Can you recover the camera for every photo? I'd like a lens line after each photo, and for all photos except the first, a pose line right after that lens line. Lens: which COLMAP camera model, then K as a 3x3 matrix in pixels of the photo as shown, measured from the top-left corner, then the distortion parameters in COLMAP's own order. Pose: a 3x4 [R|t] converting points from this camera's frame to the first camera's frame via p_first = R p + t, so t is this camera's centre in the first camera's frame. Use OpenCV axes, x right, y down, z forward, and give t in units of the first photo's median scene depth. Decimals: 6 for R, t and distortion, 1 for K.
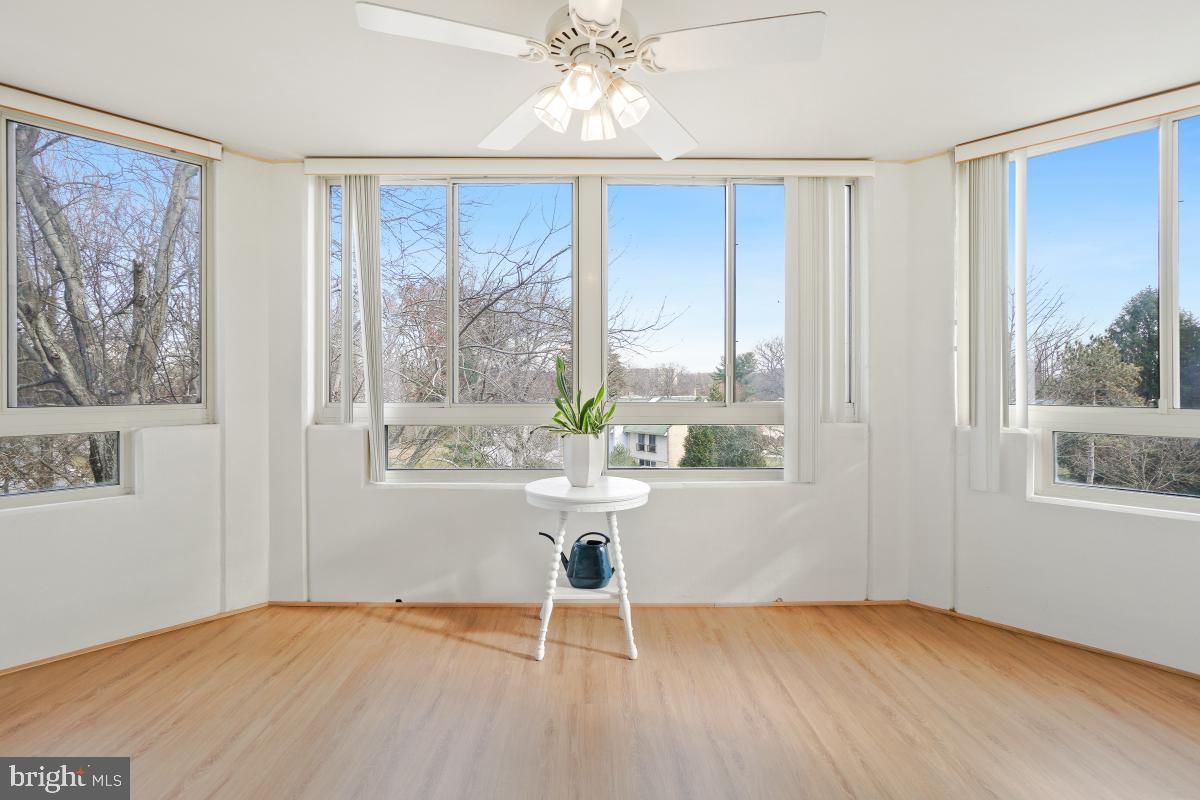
lens RADIAL K [[544.7, 0, 593.2], [0, 544.7, 384.0], [0, 0, 1]] dist [0.002283, 0.000382]
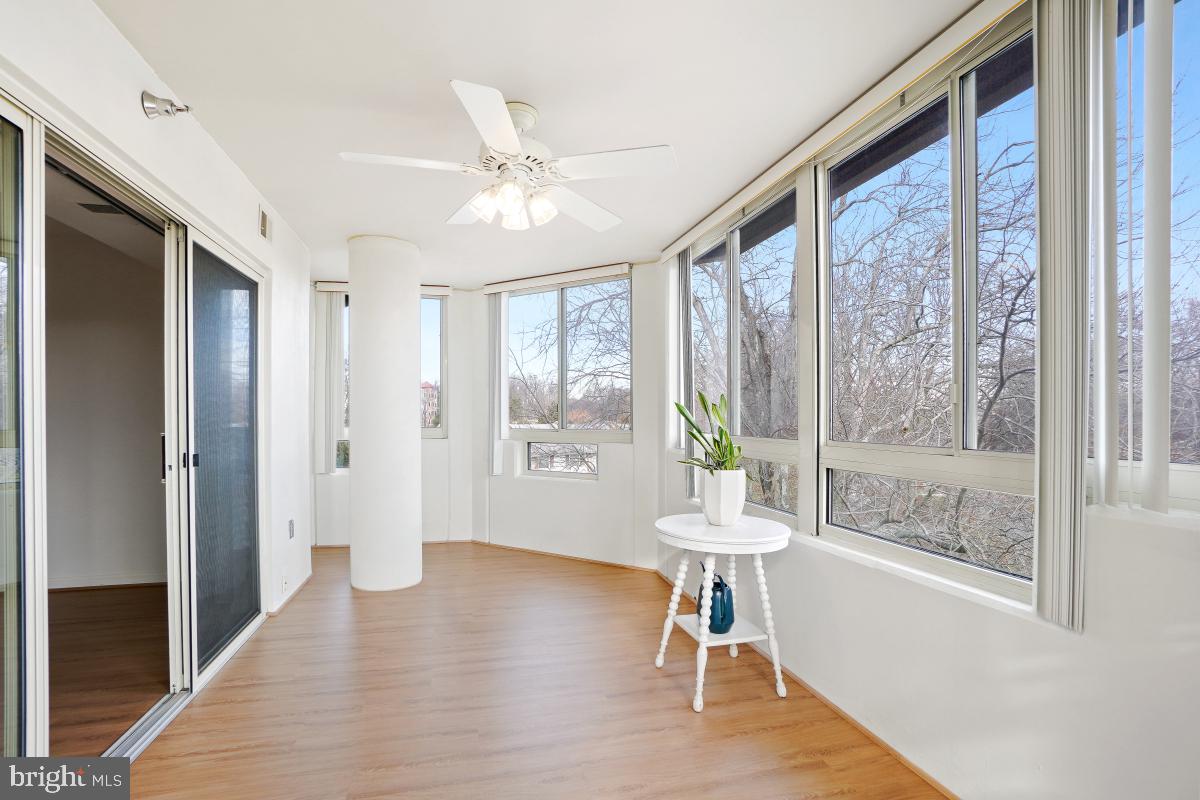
lens RADIAL K [[563.1, 0, 599.8], [0, 563.1, 416.4], [0, 0, 1]] dist [0.000216, 0.000066]
pose [[0.238300, 0.000079, -0.971192, 0.882105], [-0.004443, 0.999990, -0.001009, -0.000880], [0.971181, 0.004556, 0.238298, 0.546948]]
